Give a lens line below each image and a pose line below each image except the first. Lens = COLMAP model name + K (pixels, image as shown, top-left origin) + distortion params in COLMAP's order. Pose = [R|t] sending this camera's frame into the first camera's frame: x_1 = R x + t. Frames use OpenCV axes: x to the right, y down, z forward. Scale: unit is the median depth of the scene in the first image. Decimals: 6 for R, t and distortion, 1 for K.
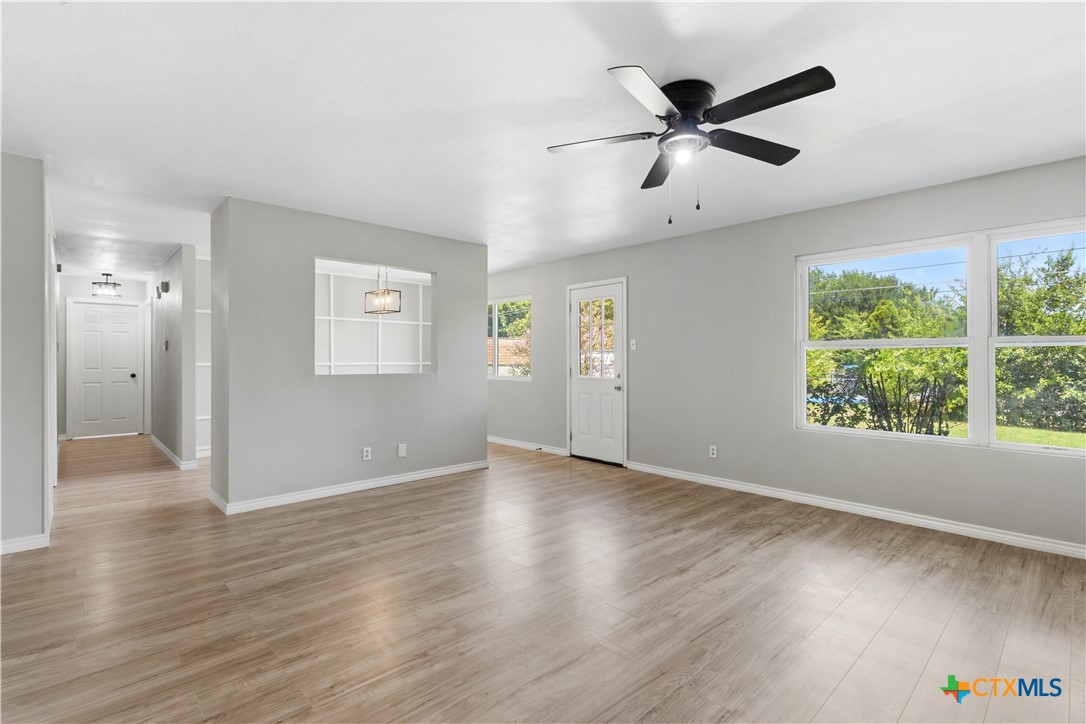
lens RADIAL K [[502.5, 0, 543.6], [0, 502.5, 396.1], [0, 0, 1]] dist [0.002551, 0.000259]
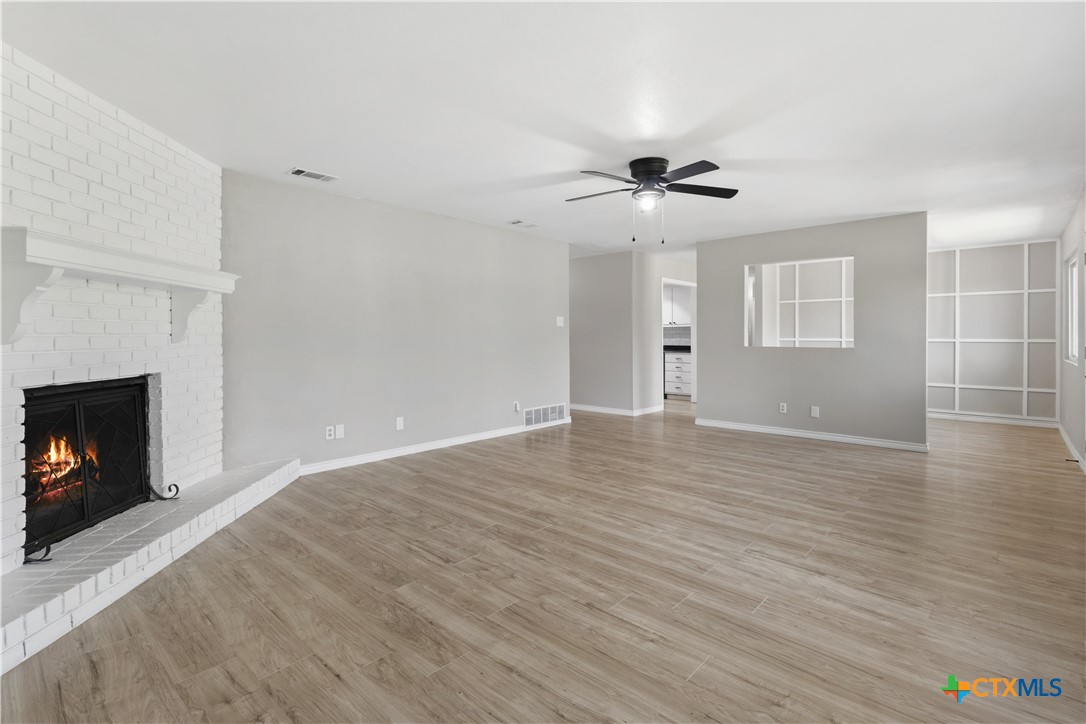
lens RADIAL K [[511.1, 0, 541.6], [0, 511.1, 353.7], [0, 0, 1]] dist [0.001921, 0.000721]
pose [[0.075343, 0.028633, -0.996746, 1.292132], [-0.072485, 0.997100, 0.023165, -0.016027], [0.994520, 0.070503, 0.077200, 0.370765]]
